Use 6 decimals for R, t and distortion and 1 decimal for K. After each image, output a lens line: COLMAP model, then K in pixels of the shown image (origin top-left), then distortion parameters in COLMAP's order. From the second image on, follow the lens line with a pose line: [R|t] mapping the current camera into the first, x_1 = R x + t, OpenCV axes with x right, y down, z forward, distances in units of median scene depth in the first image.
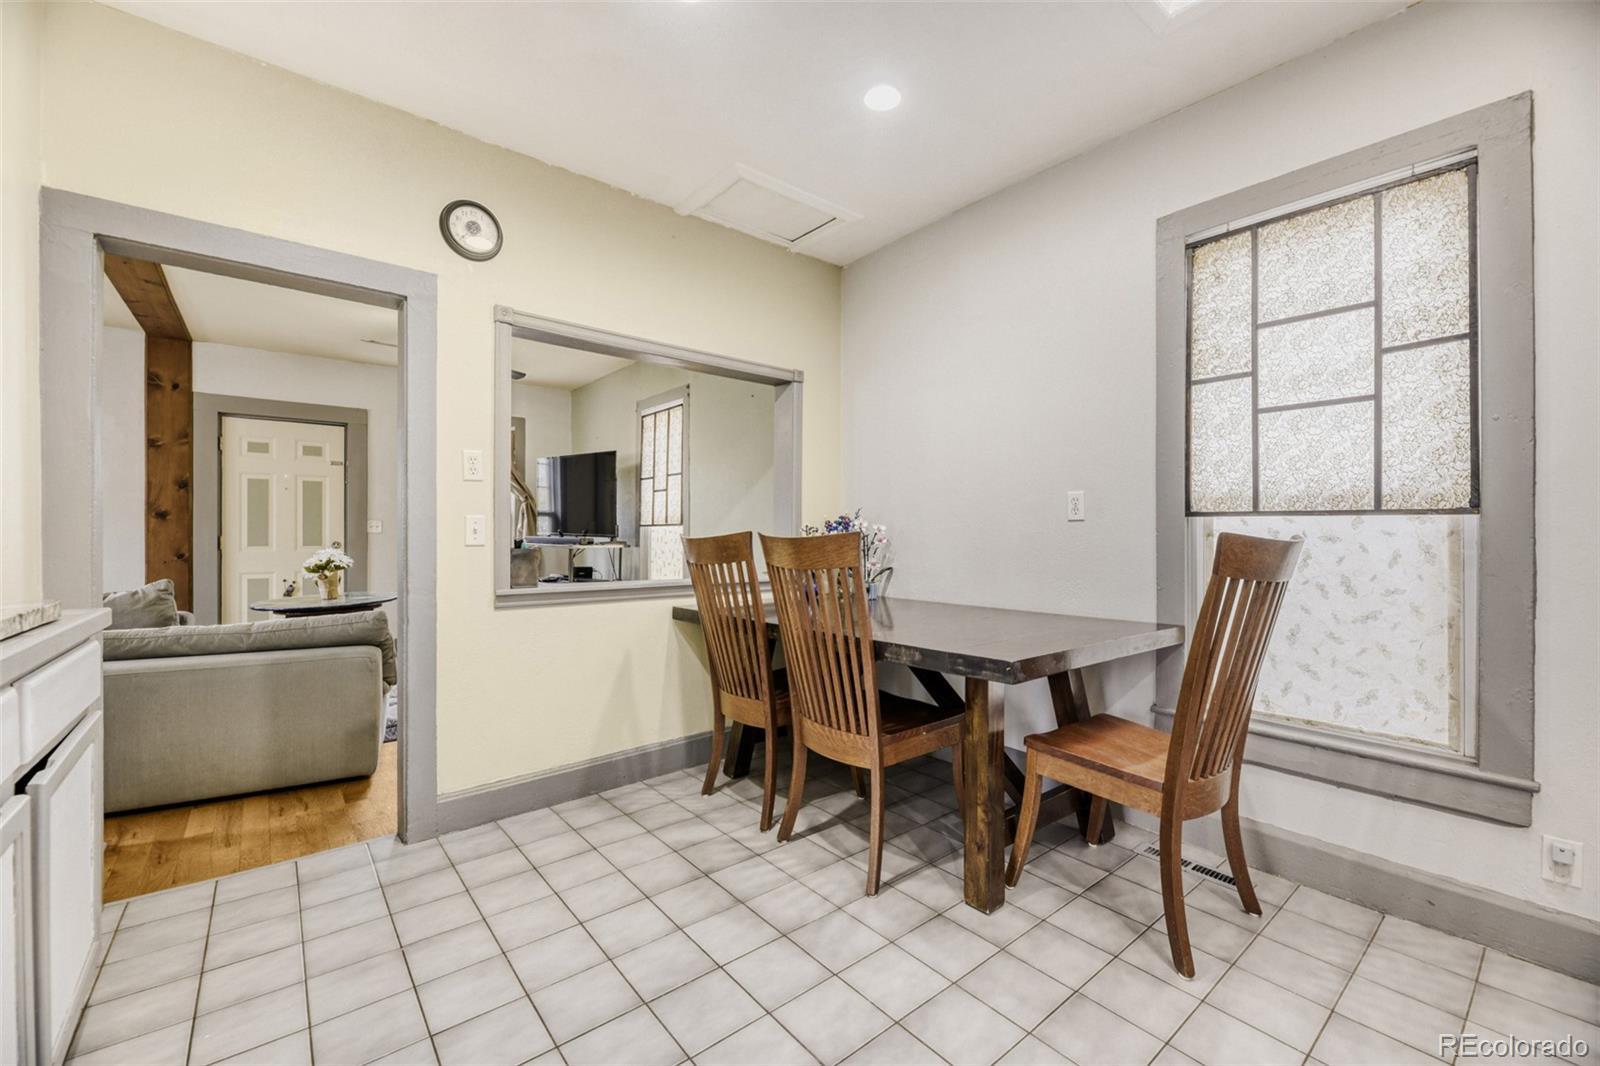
lens RADIAL K [[669.8, 0, 815.3], [0, 669.8, 535.9], [0, 0, 1]] dist [0.000339, -0.005734]
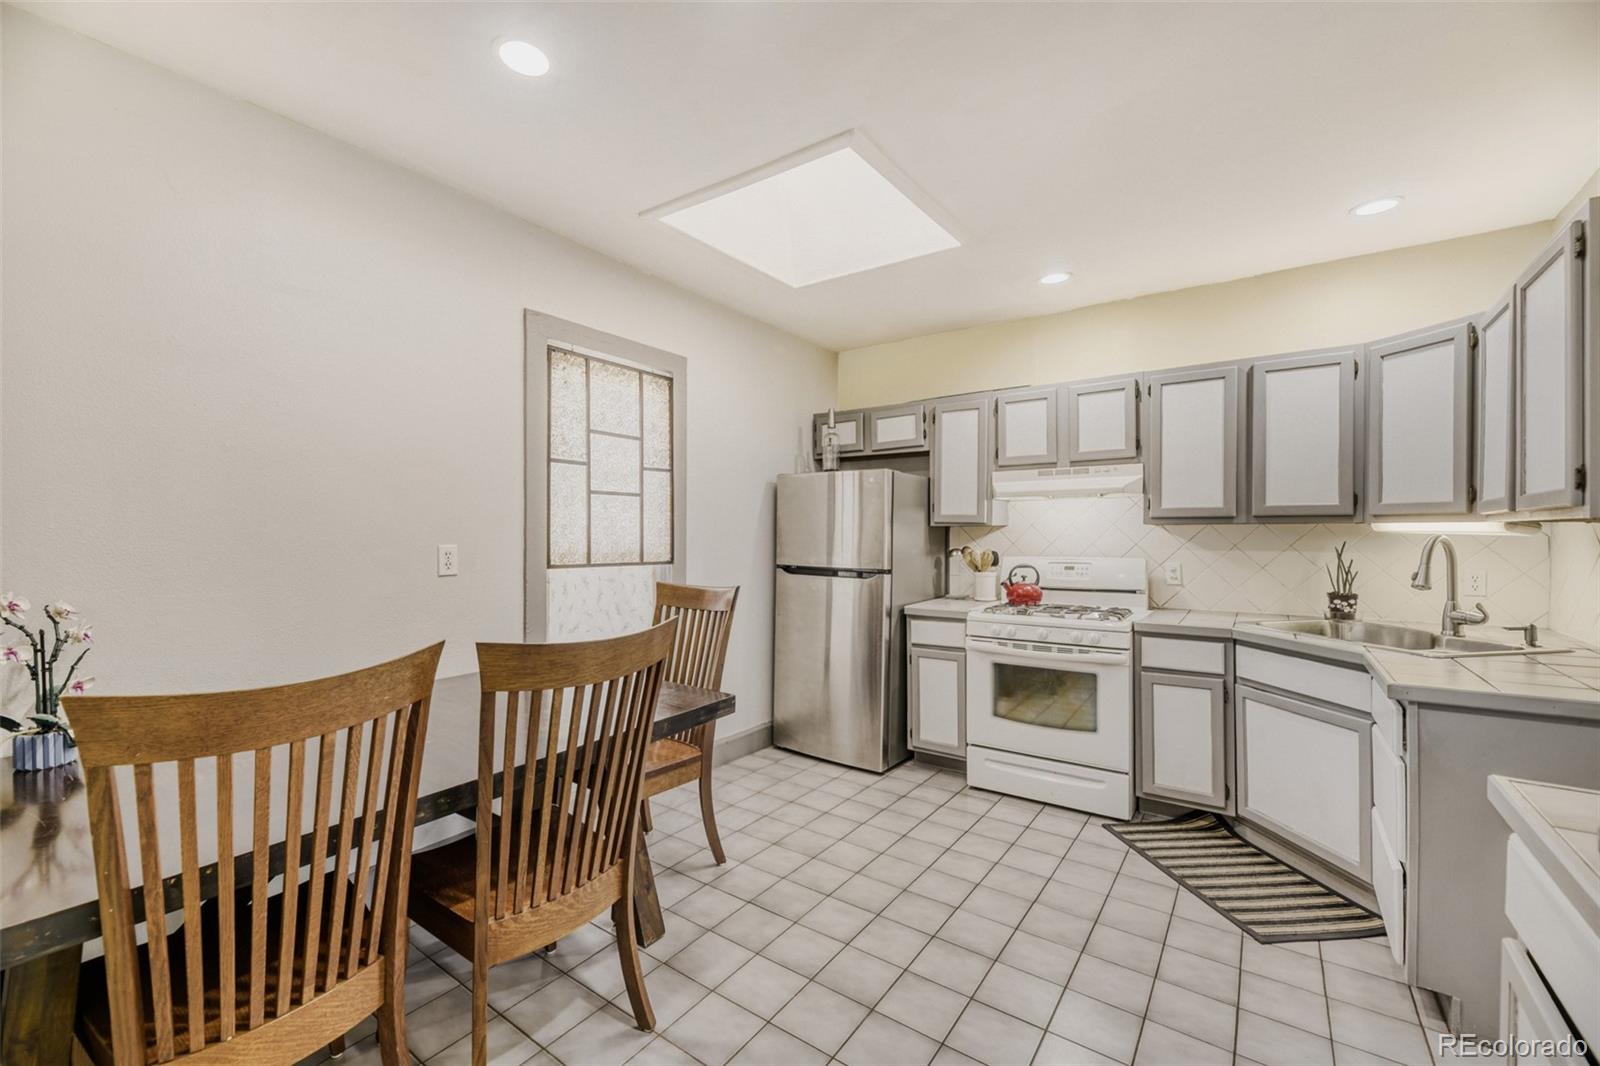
lens RADIAL K [[652.1, 0, 789.0], [0, 652.1, 536.8], [0, 0, 1]] dist [0.001061, -0.003409]
pose [[-0.240632, -0.010947, 0.970555, -0.612902], [-0.002314, 0.999940, 0.010704, -0.088100], [-0.970614, 0.000330, -0.240643, 0.749669]]
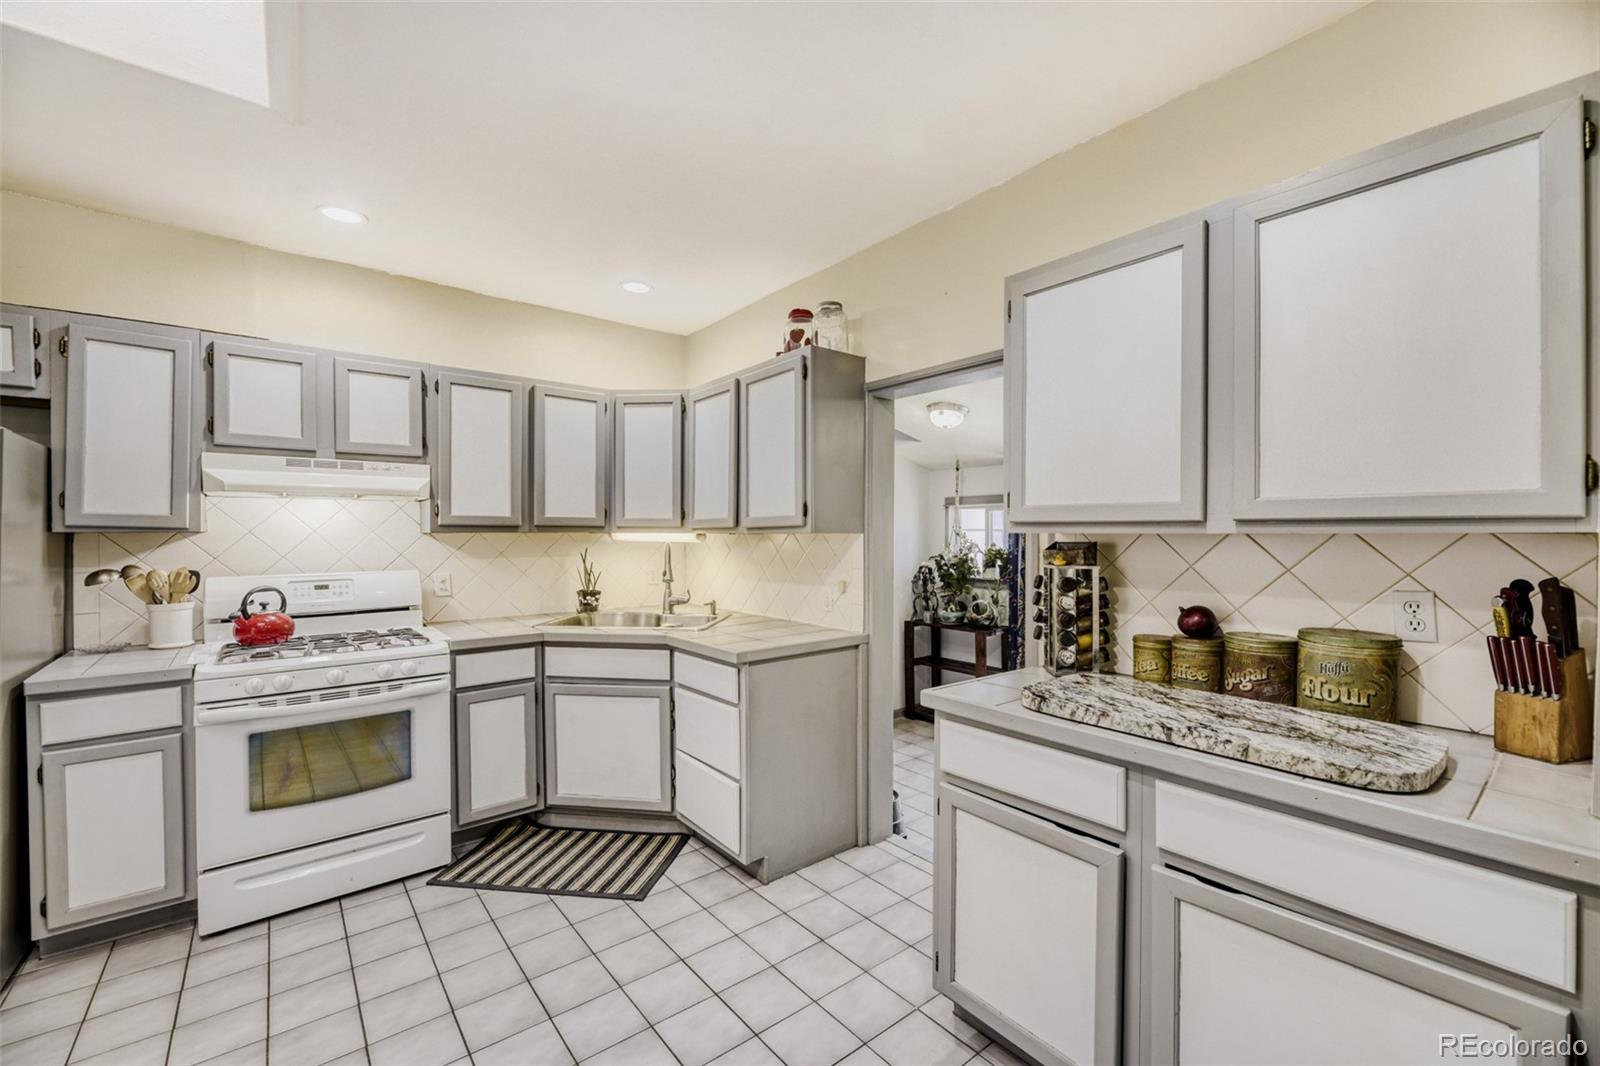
lens RADIAL K [[652.1, 0, 789.0], [0, 652.1, 536.8], [0, 0, 1]] dist [0.001061, -0.003409]
pose [[-0.999730, -0.003619, 0.022966, -0.210688], [-0.003589, 0.999993, 0.001378, -0.096443], [-0.022971, 0.001295, -0.999735, 0.906889]]
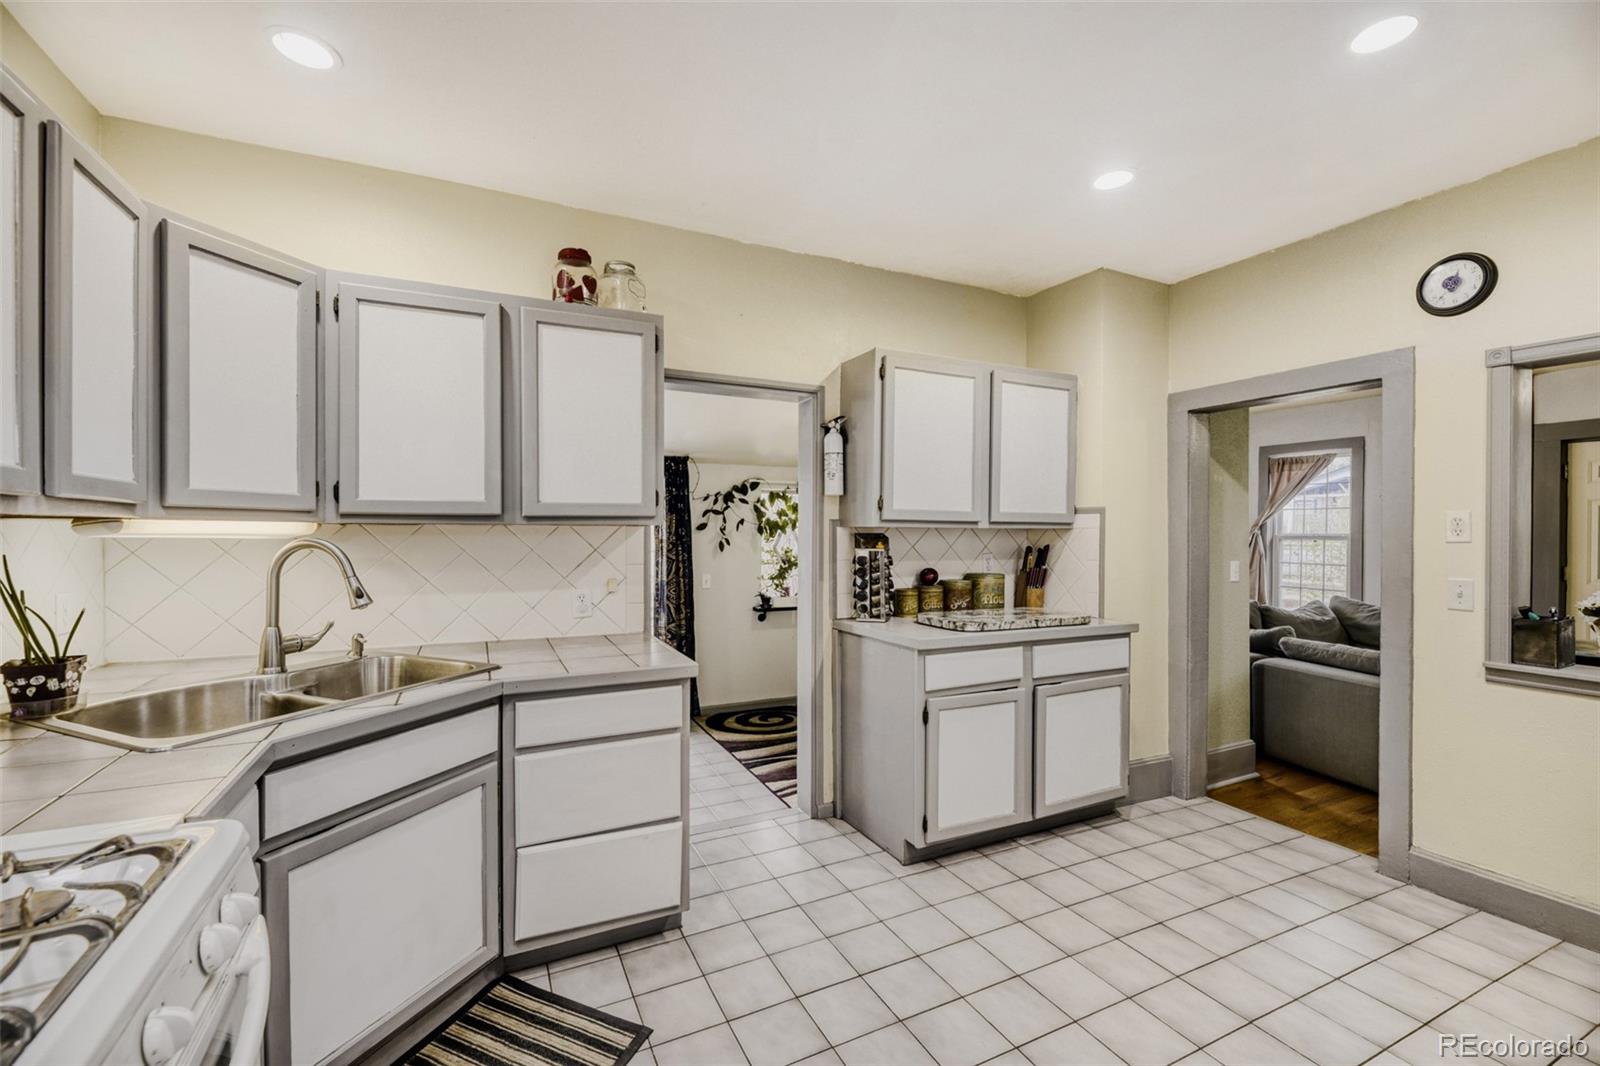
lens RADIAL K [[652.1, 0, 789.0], [0, 652.1, 536.8], [0, 0, 1]] dist [0.001061, -0.003409]
pose [[-0.265790, 0.004691, -0.964019, 0.615708], [-0.001111, 0.999986, 0.005172, -0.090355], [0.964030, 0.002445, -0.265781, 0.305558]]
